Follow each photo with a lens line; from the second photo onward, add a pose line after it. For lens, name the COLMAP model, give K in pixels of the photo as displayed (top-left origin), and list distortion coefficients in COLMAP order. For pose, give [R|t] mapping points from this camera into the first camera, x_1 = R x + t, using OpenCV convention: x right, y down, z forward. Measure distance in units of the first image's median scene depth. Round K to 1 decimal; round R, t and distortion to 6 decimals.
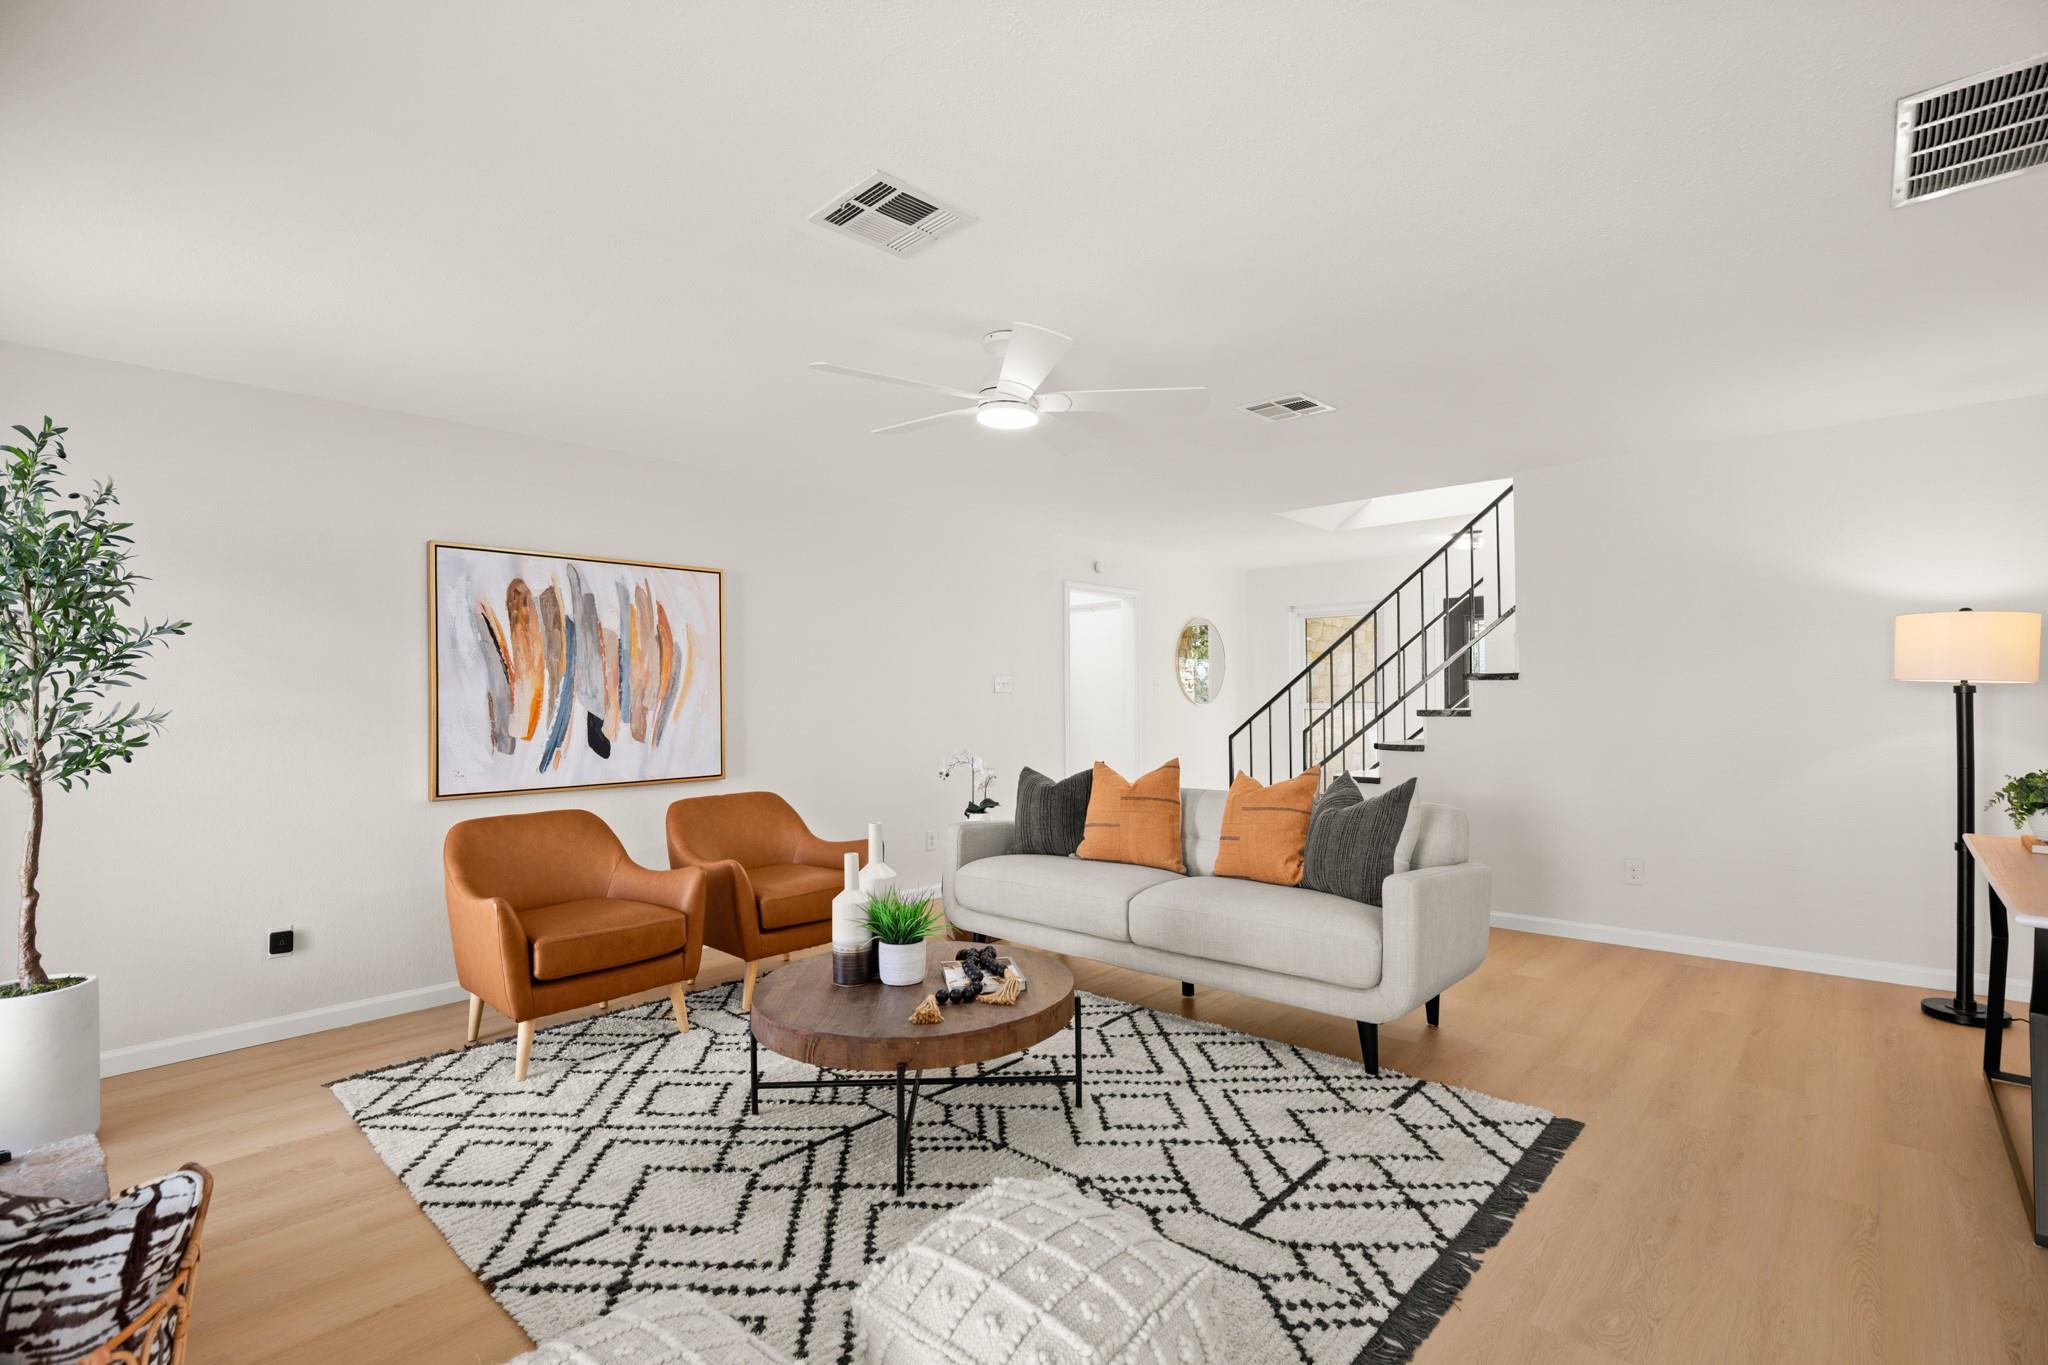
lens RADIAL K [[954.0, 0, 1043.4], [0, 954.0, 699.3], [0, 0, 1]] dist [0.001791, -0.002299]
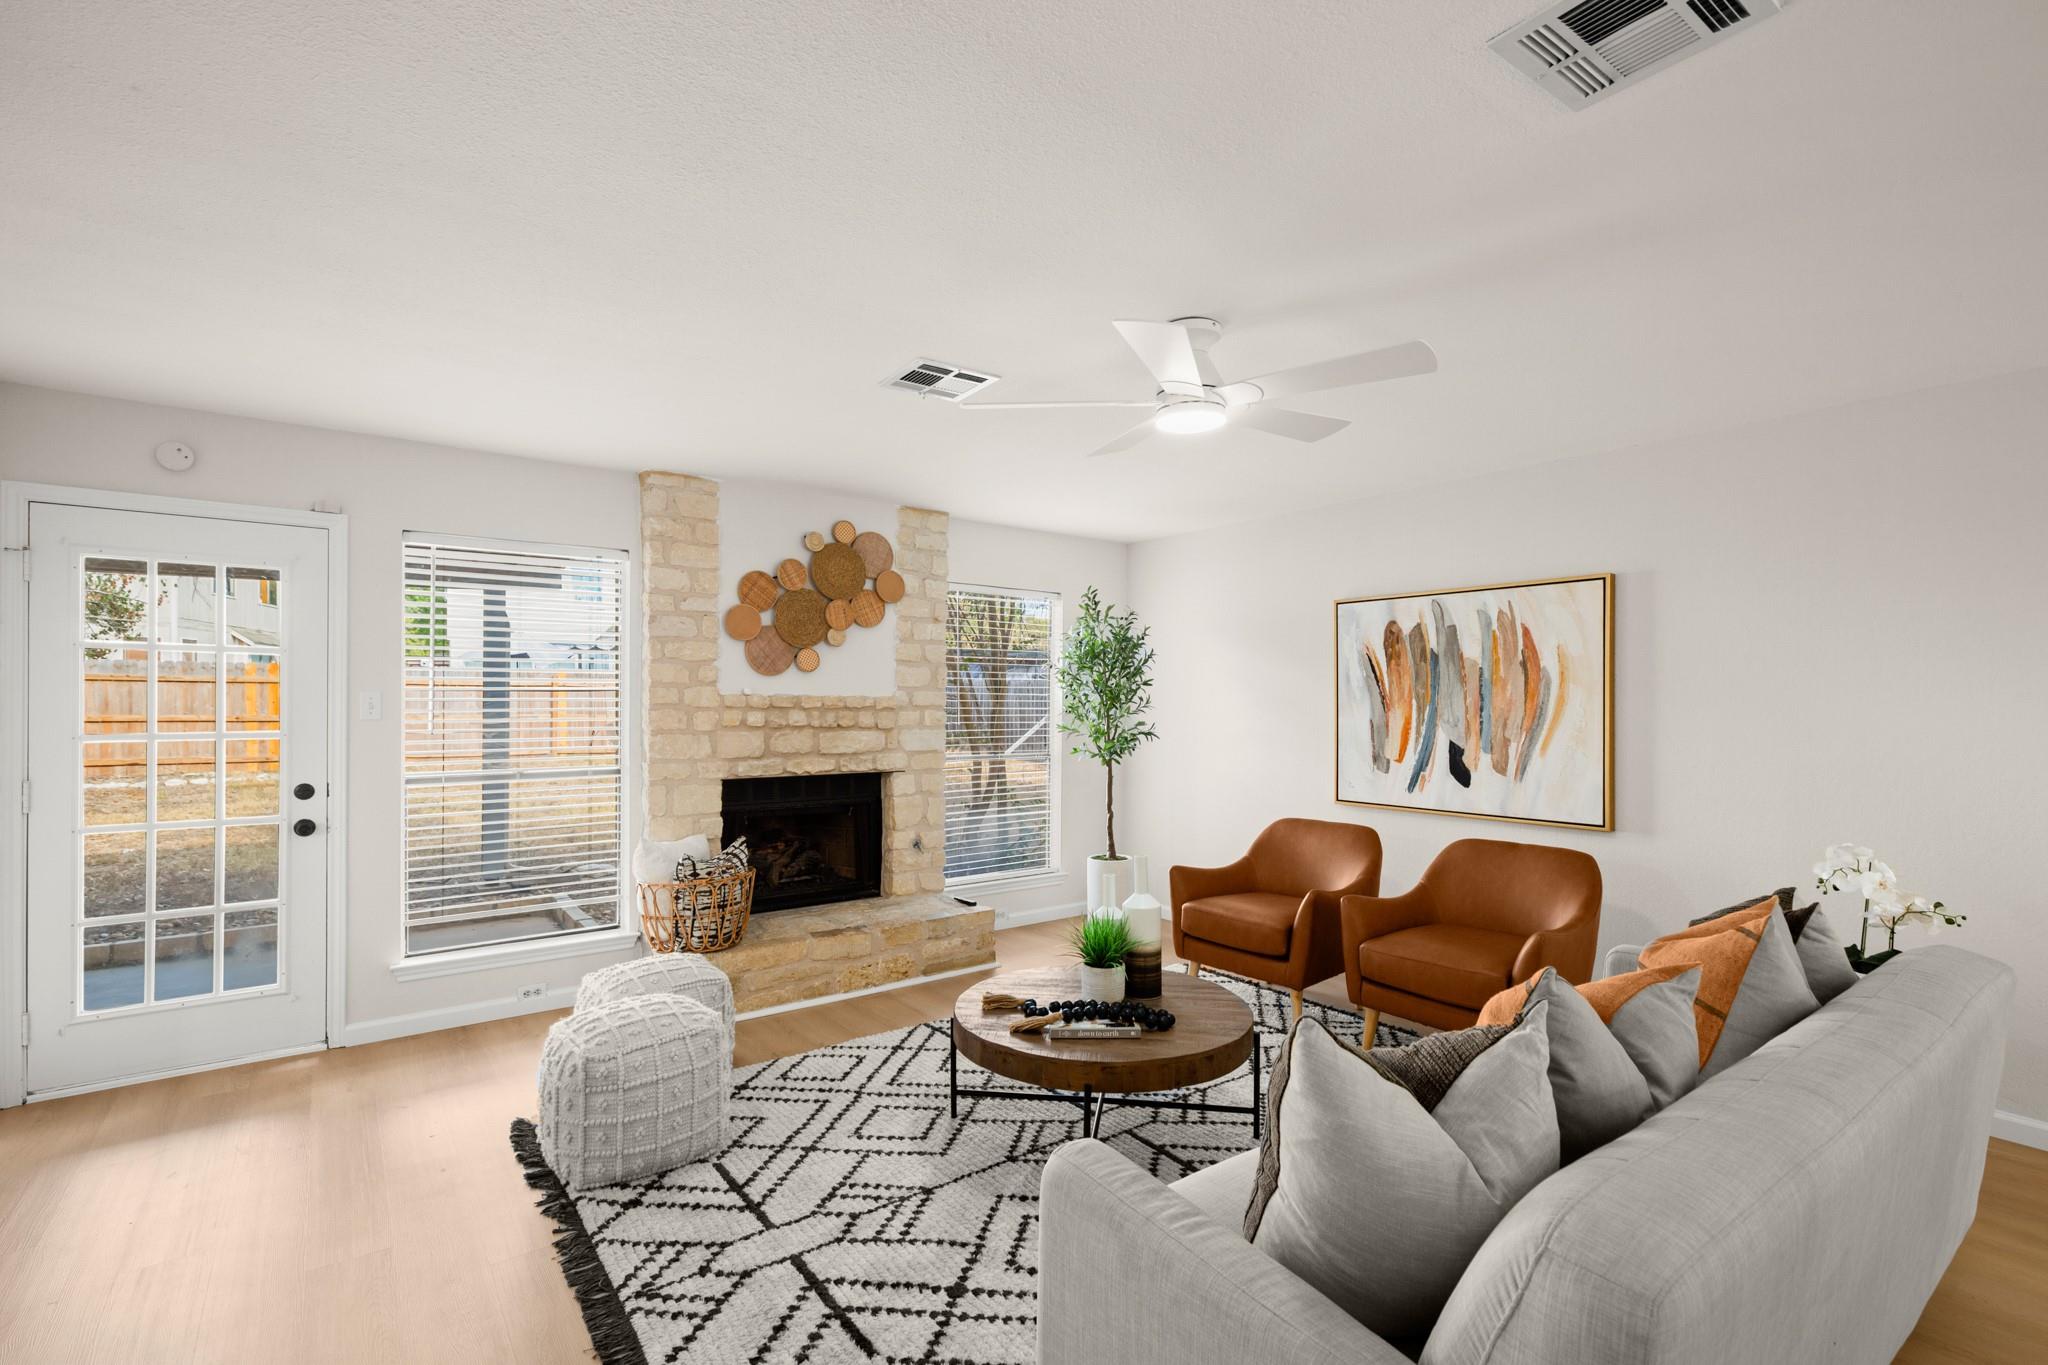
lens RADIAL K [[954.0, 0, 1043.9], [0, 954.0, 691.7], [0, 0, 1]] dist [0.001791, -0.002299]
pose [[-0.197806, -0.006115, -0.980222, 0.642353], [-0.009472, 0.999946, -0.004327, -0.031668], [0.980195, 0.008429, -0.197853, 0.801291]]
